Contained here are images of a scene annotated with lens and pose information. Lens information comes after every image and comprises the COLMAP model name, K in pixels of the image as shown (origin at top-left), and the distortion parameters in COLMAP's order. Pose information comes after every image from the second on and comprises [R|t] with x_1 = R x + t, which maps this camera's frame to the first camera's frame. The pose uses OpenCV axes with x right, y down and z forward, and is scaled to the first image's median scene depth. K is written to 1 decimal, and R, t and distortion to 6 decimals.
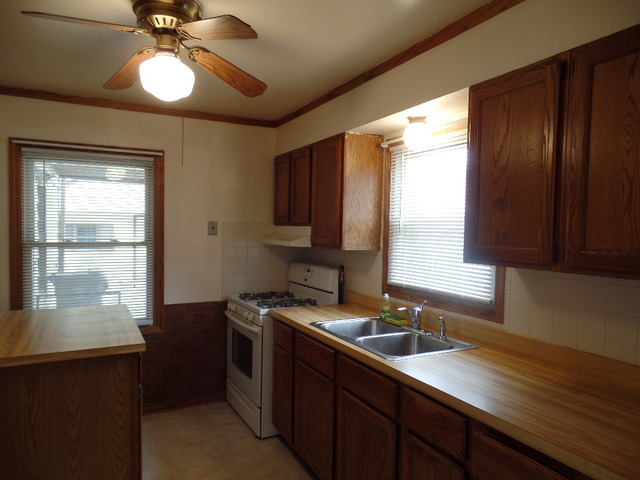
lens RADIAL K [[446.6, 0, 320.7], [0, 446.6, 242.7], [0, 0, 1]] dist [-0.002646, 0.002023]
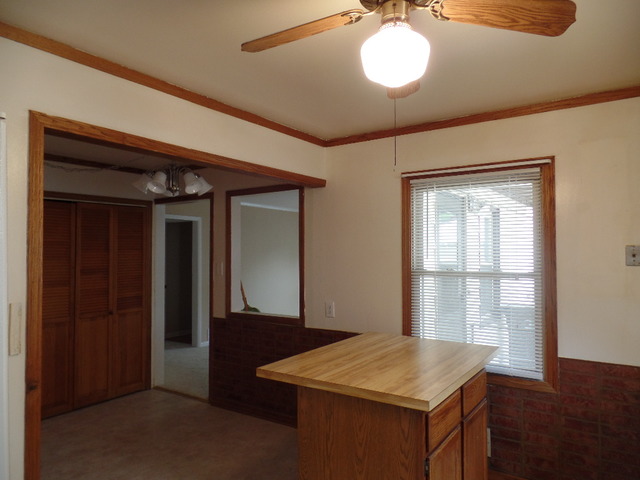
lens RADIAL K [[446.6, 0, 320.7], [0, 446.6, 242.7], [0, 0, 1]] dist [-0.002646, 0.002023]
pose [[0.470622, -0.033985, -0.881680, 0.151055], [-0.028044, 0.998177, -0.053445, -0.003573], [0.881889, 0.049878, 0.468811, 0.318534]]
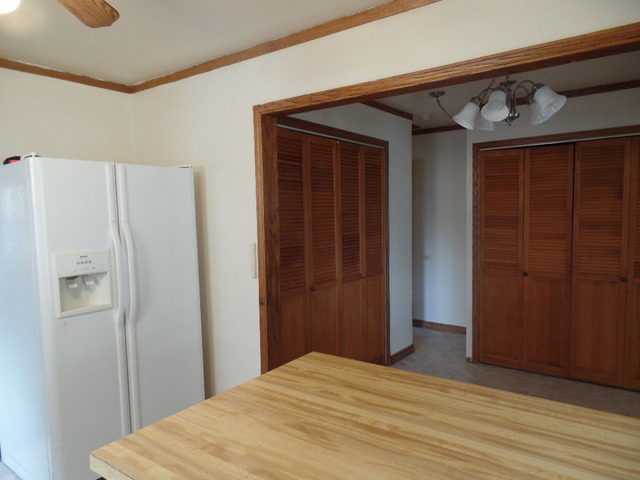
lens RADIAL K [[446.6, 0, 320.7], [0, 446.6, 242.7], [0, 0, 1]] dist [-0.002646, 0.002023]
pose [[-0.897565, 0.039287, -0.439129, -0.298878], [-0.009212, 0.994133, 0.107770, -0.040098], [0.440786, 0.100776, -0.891937, 1.081637]]
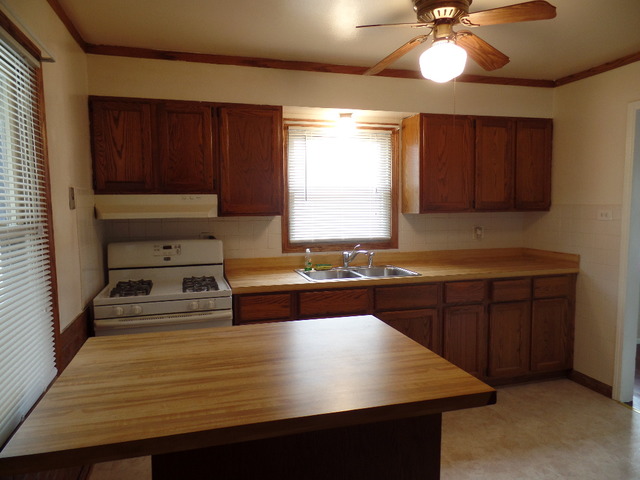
lens RADIAL K [[446.6, 0, 320.7], [0, 446.6, 242.7], [0, 0, 1]] dist [-0.002646, 0.002023]
pose [[0.195596, -0.103602, 0.975197, -0.941104], [0.045861, 0.994283, 0.096431, -0.017480], [-0.979612, 0.025862, 0.199229, 0.653095]]
